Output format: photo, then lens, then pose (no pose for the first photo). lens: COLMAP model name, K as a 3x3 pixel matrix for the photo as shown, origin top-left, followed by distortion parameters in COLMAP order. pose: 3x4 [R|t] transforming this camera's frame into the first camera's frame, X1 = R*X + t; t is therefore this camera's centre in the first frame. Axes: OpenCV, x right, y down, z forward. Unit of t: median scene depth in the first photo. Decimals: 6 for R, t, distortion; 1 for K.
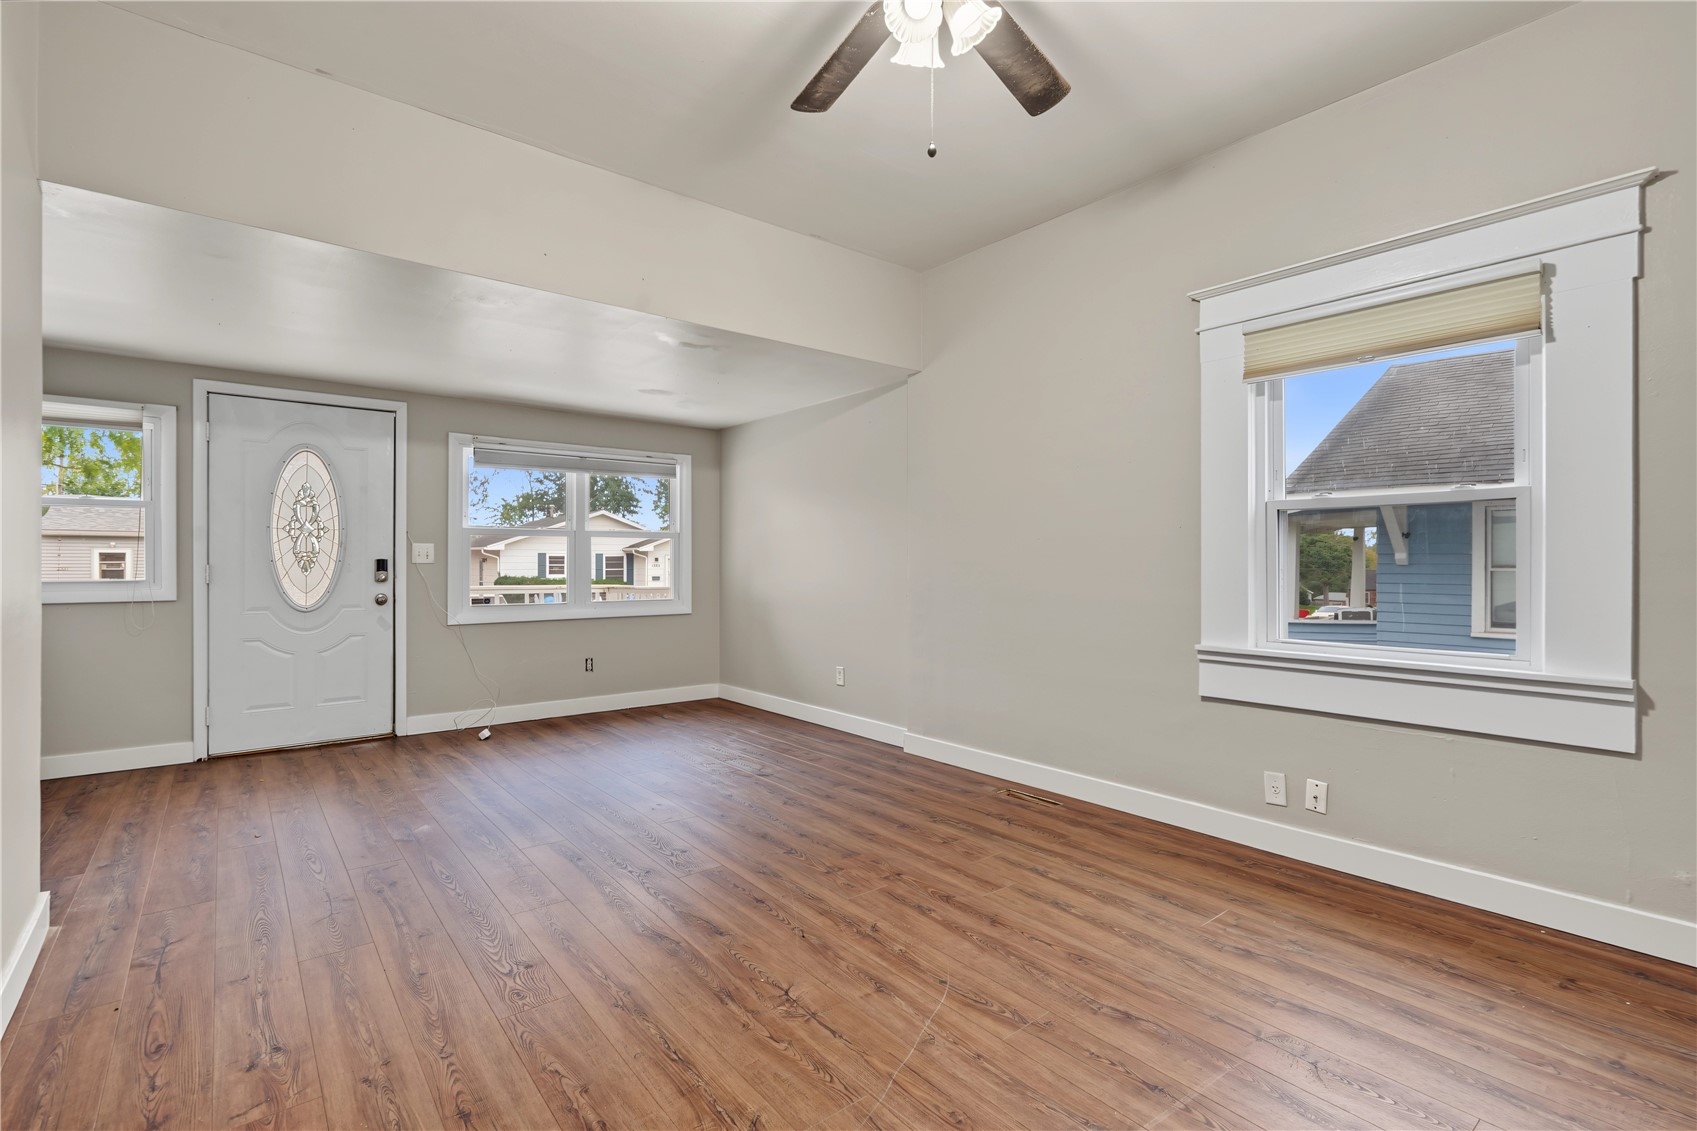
lens RADIAL K [[786.1, 0, 848.5], [0, 786.1, 565.5], [0, 0, 1]] dist [-0.000021, 0.000447]
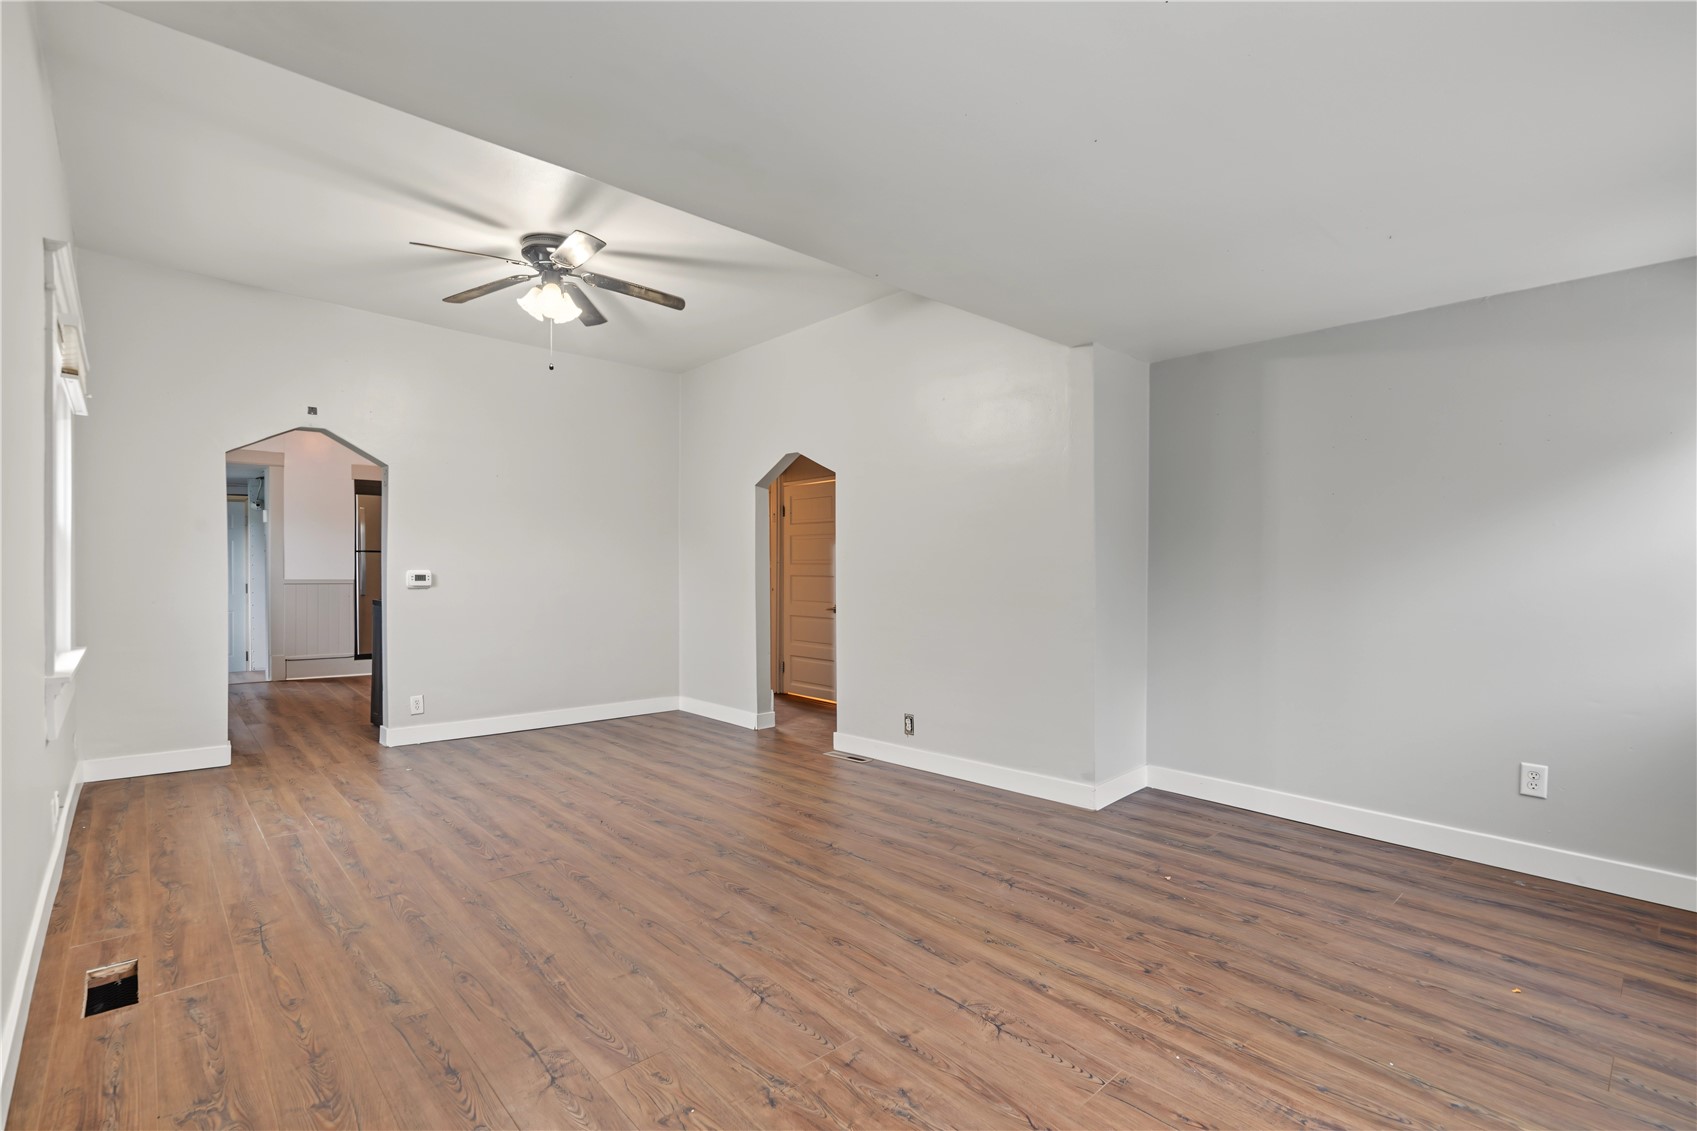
lens RADIAL K [[776.3, 0, 838.8], [0, 776.3, 574.1], [0, 0, 1]] dist [-0.003181, 0.000530]
pose [[-0.998370, -0.002922, -0.057003, -0.258307], [-0.003790, 0.999878, 0.015122, -0.016927], [0.056951, 0.015313, -0.998260, 1.521318]]
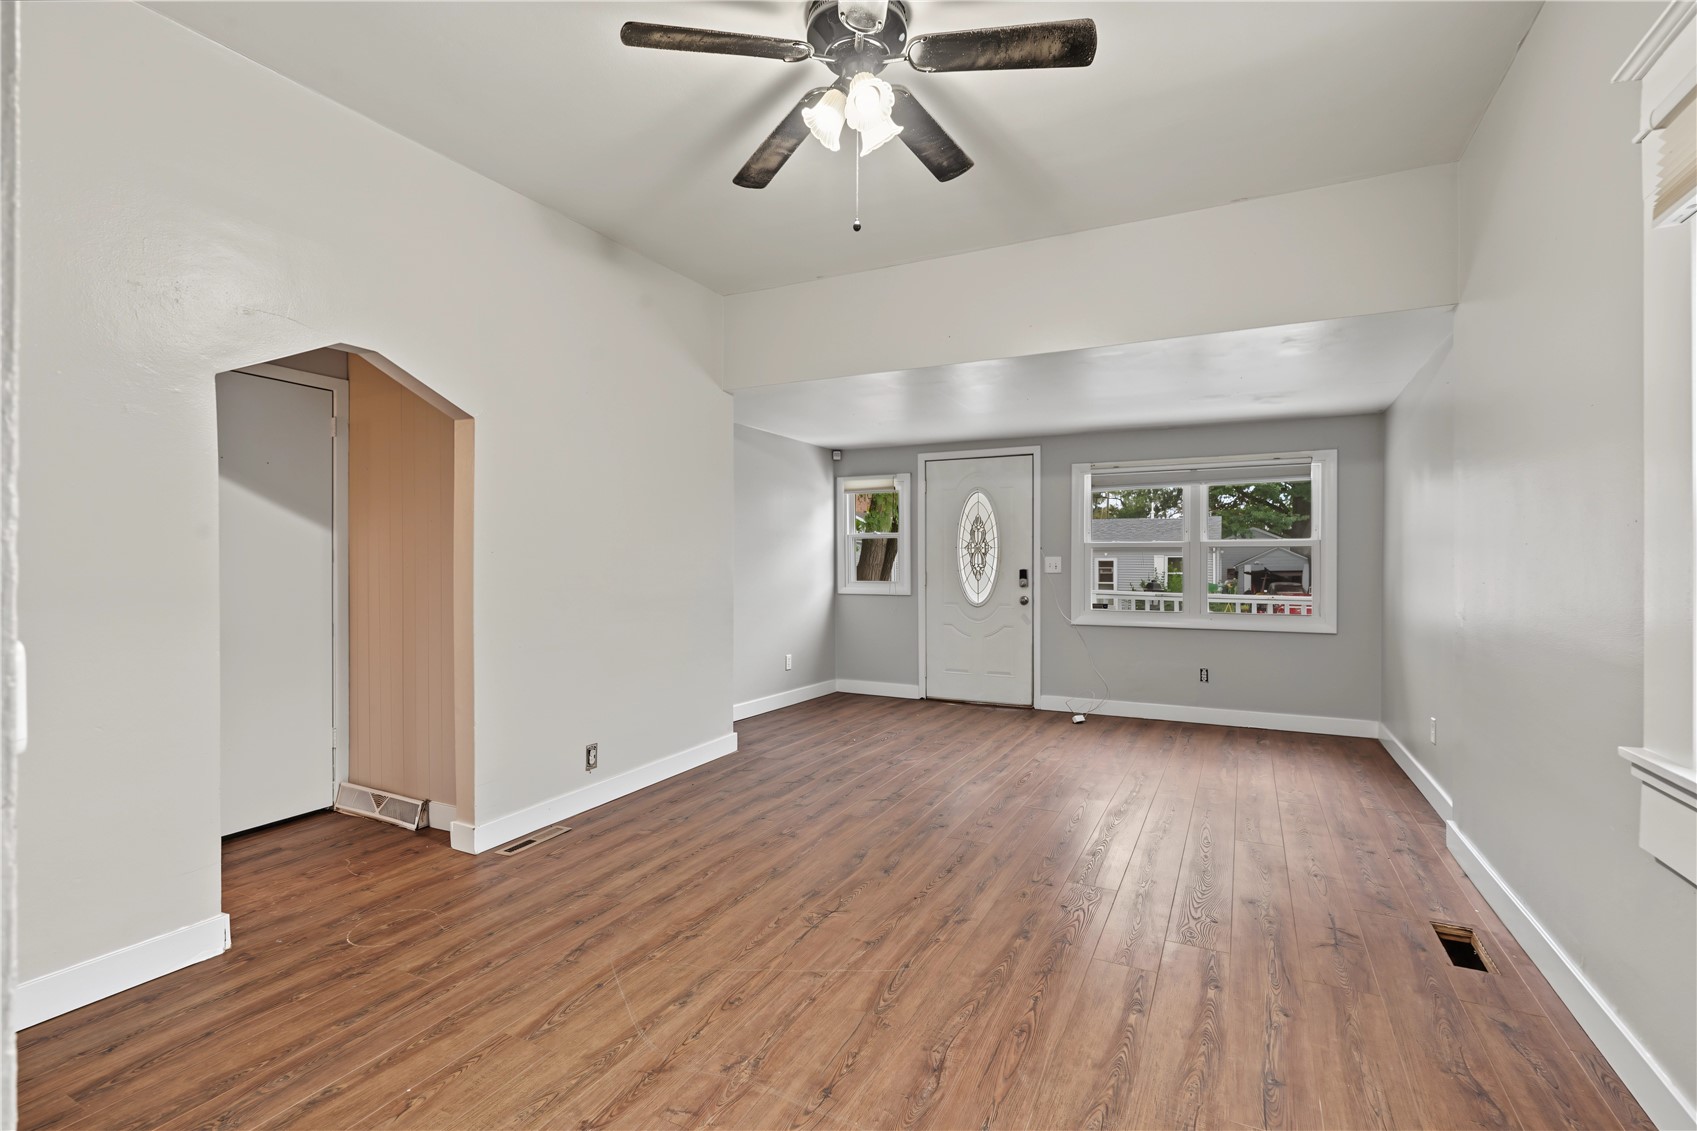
lens RADIAL K [[778.8, 0, 840.4], [0, 778.8, 569.0], [0, 0, 1]] dist [0.000594, 0.000768]
pose [[0.403326, 0.005062, -0.915042, 0.579421], [-0.007409, 0.999970, 0.002266, -0.011837], [0.915026, 0.005866, 0.403351, 0.259827]]
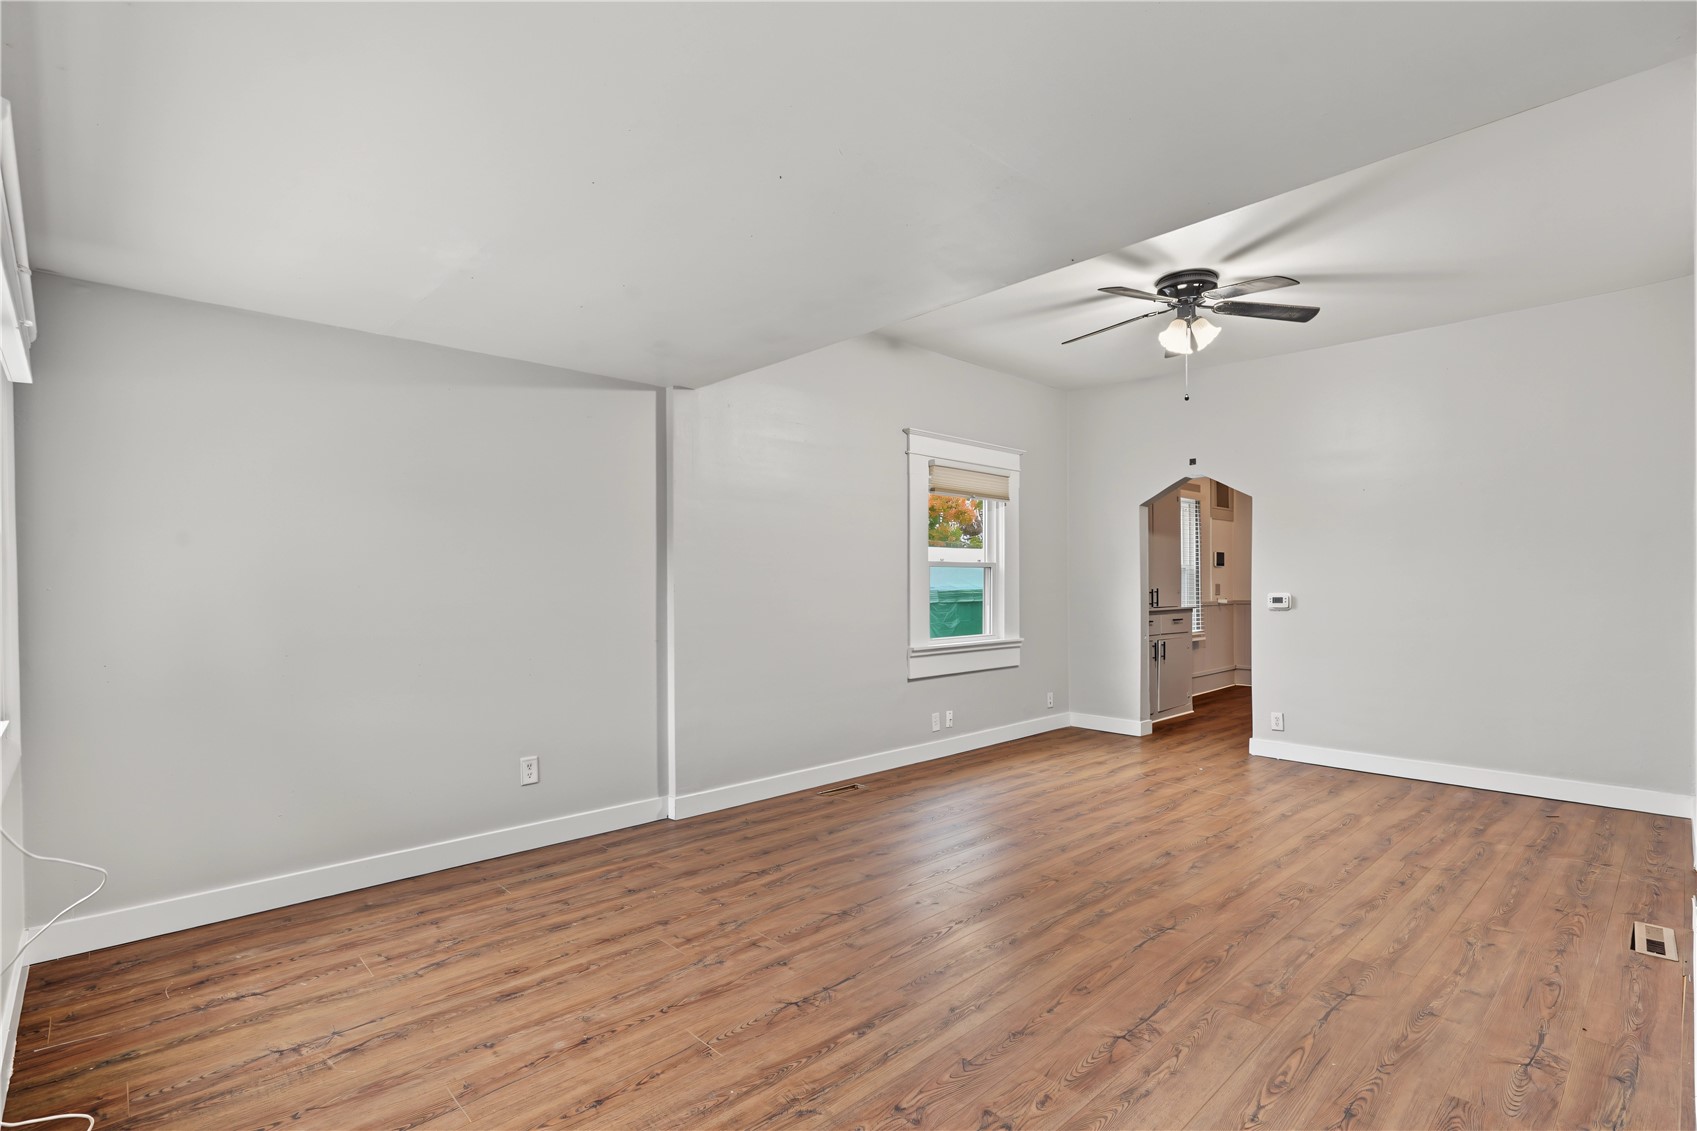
lens RADIAL K [[793.0, 0, 850.0], [0, 793.0, 596.5], [0, 0, 1]] dist [0.000342, 0.000095]
pose [[-0.083144, -0.009337, 0.996494, -0.959721], [0.012614, 0.999866, 0.010421, -0.018574], [-0.996458, 0.013436, -0.083015, 1.039385]]
